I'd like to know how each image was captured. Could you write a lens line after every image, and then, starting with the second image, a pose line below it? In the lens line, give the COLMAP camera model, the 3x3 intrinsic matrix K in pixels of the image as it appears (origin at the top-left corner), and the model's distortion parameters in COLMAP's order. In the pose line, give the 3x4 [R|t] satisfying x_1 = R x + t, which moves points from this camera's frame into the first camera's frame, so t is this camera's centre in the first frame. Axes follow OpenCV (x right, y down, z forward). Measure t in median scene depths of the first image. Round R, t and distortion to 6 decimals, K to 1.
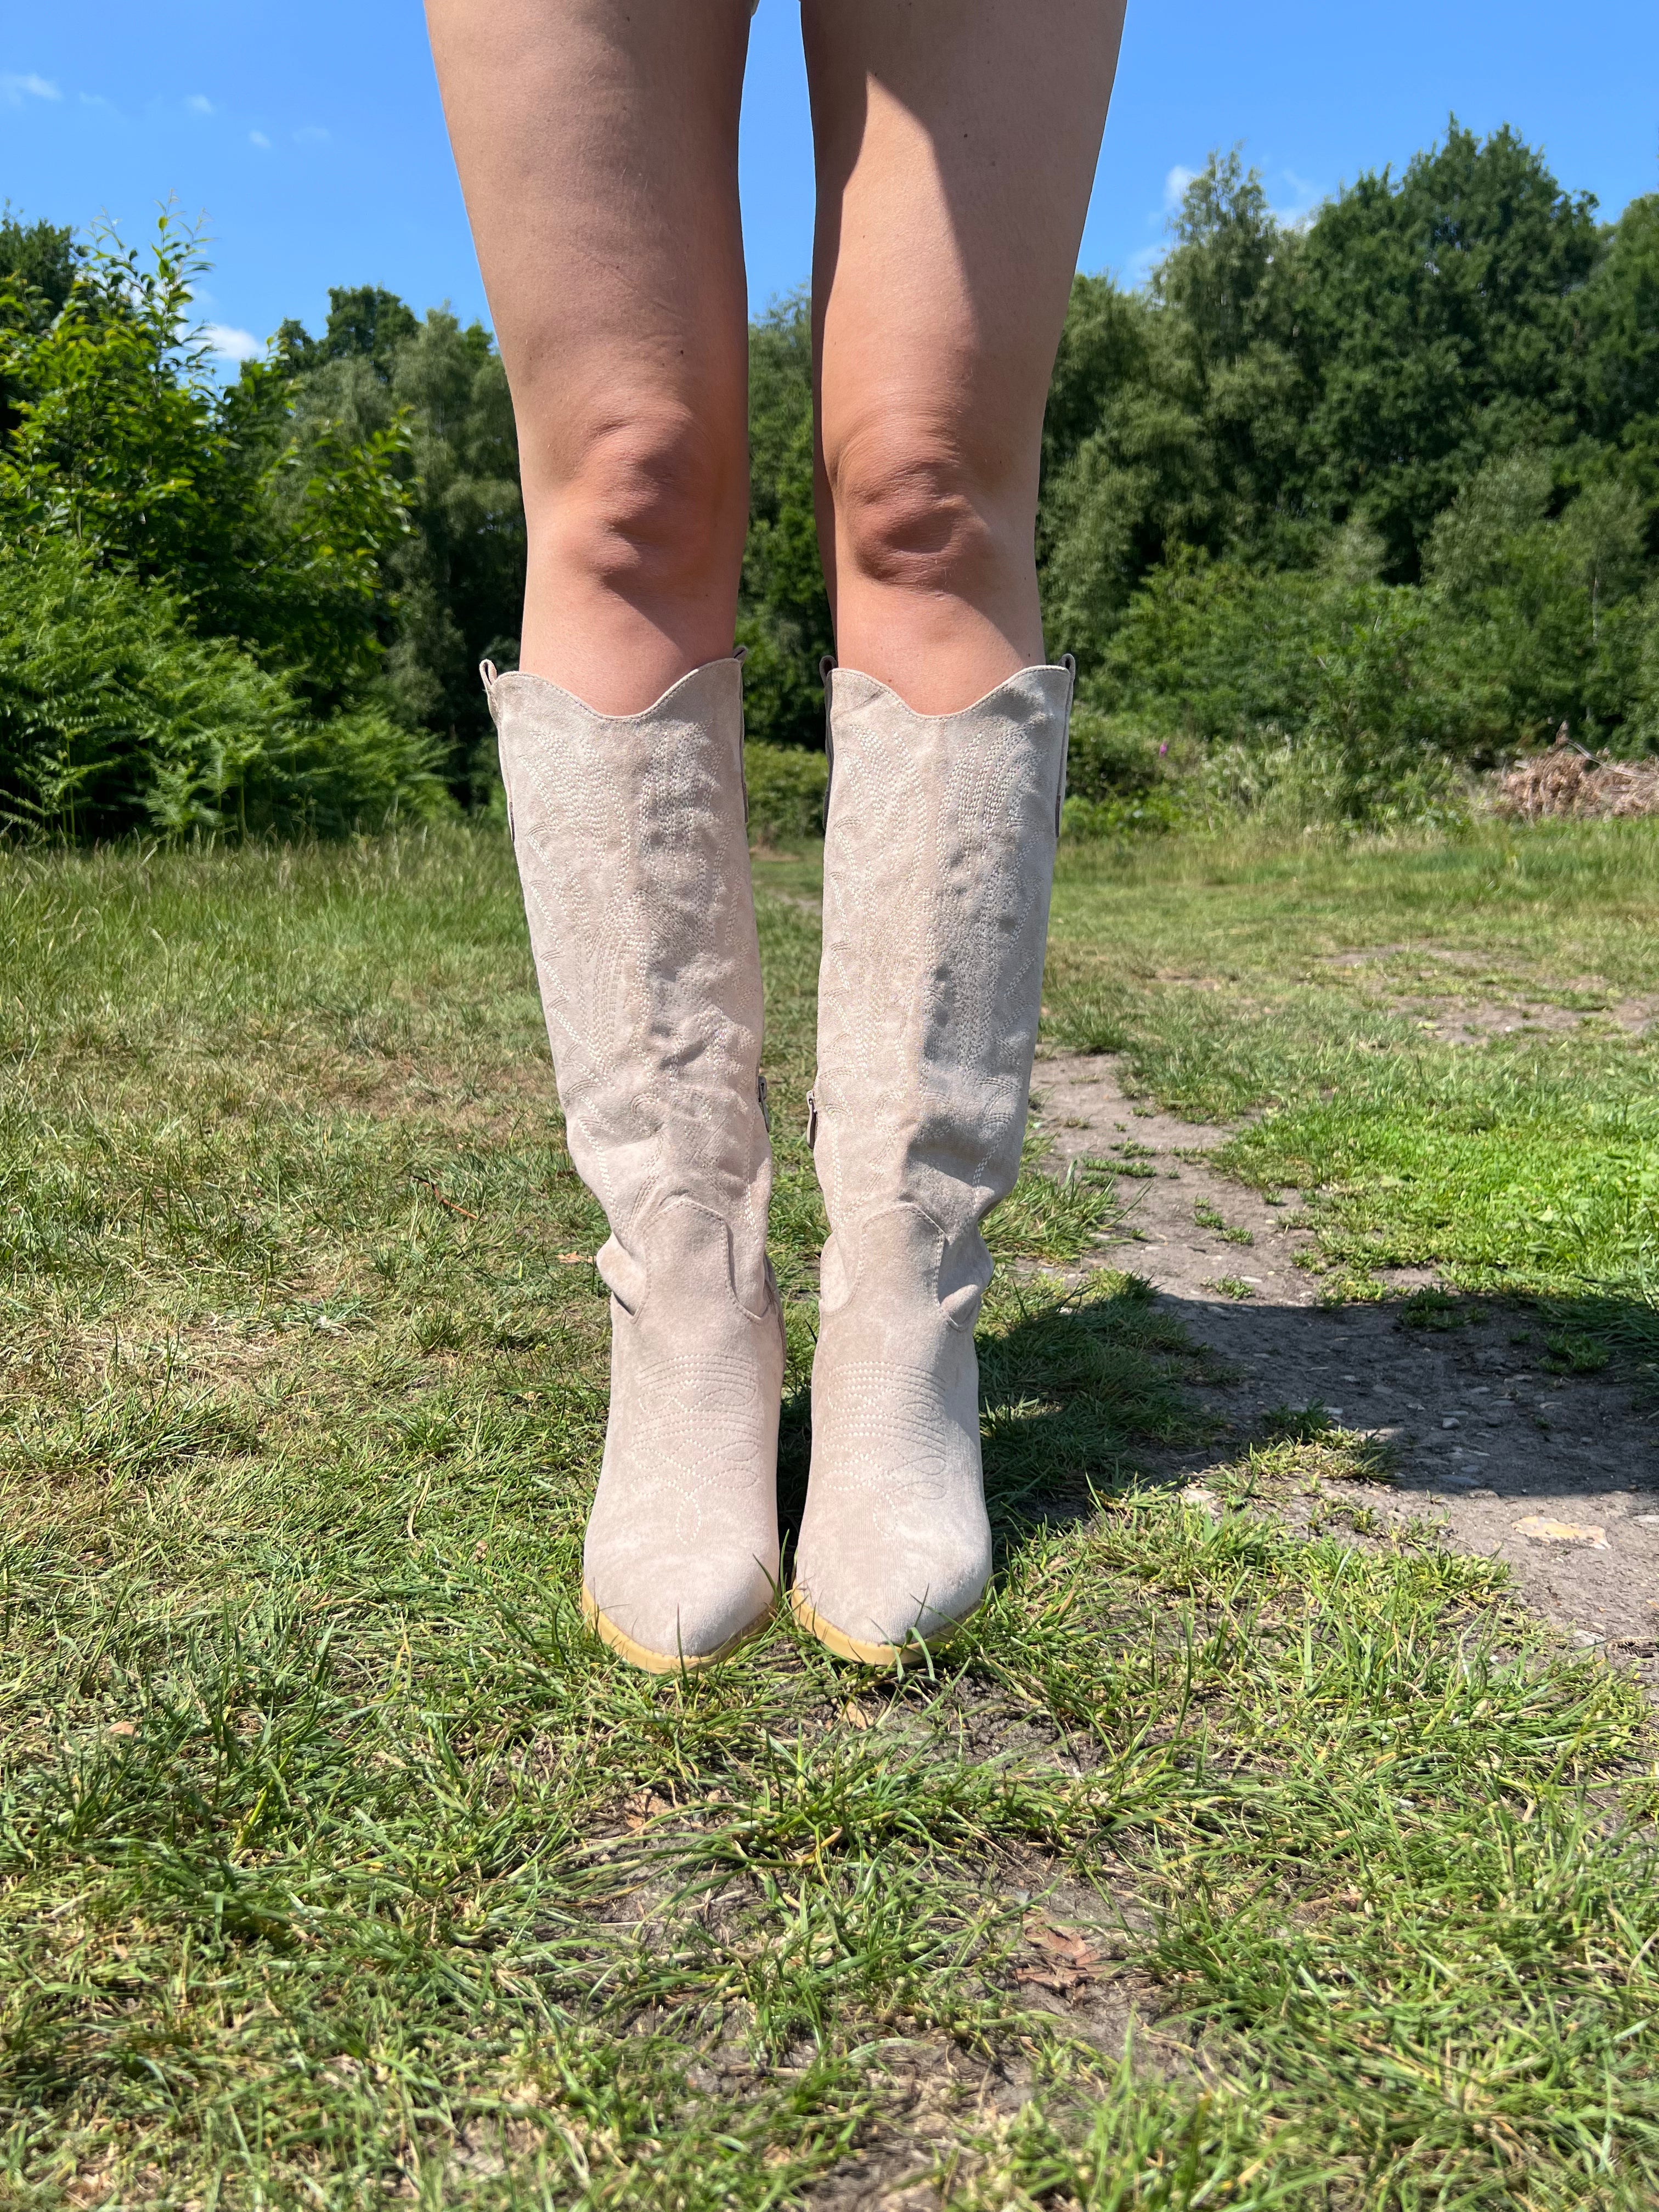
lens RADIAL K [[1736.7, 0, 829.5], [0, 1736.7, 1106.0], [0, 0, 1]] dist [0.003362, -0.016260]
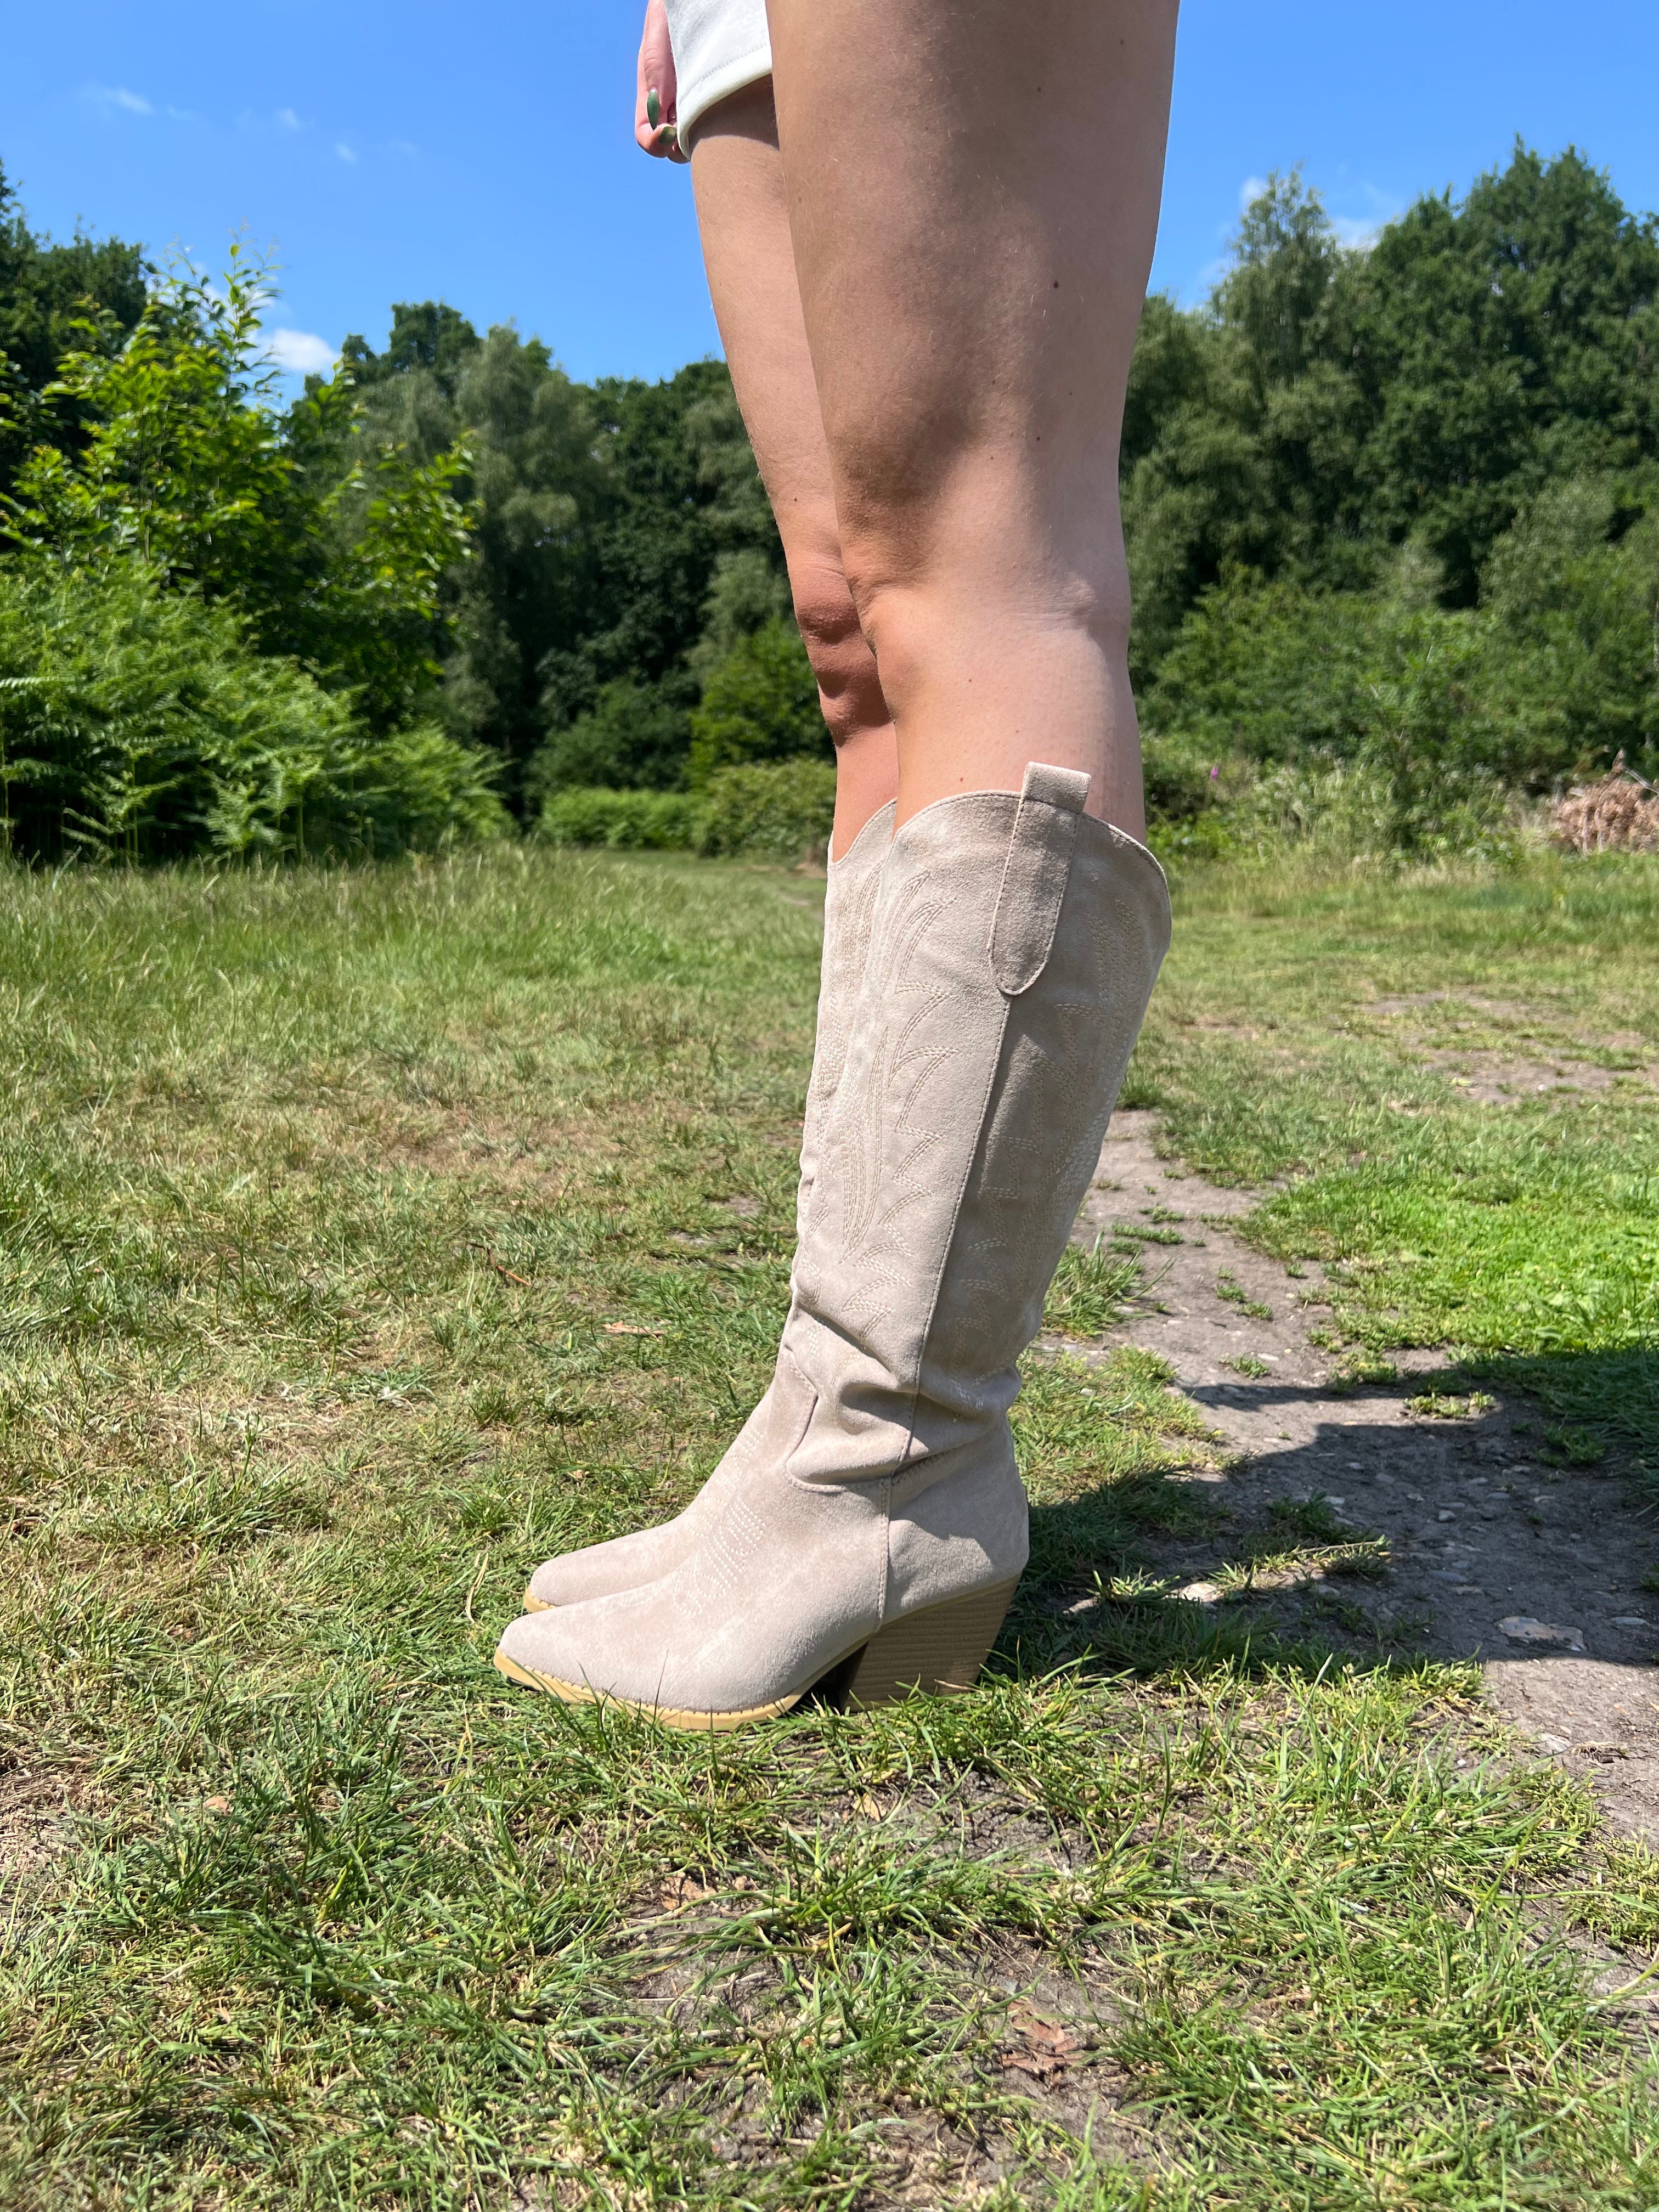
lens RADIAL K [[1736.7, 0, 829.5], [0, 1736.7, 1106.0], [0, 0, 1]] dist [0.003362, -0.016260]
pose [[0.999507, 0.017901, -0.025782, 0.010081], [-0.018110, 0.999805, -0.007893, -0.089741], [0.025636, 0.008356, 0.999636, -0.115596]]
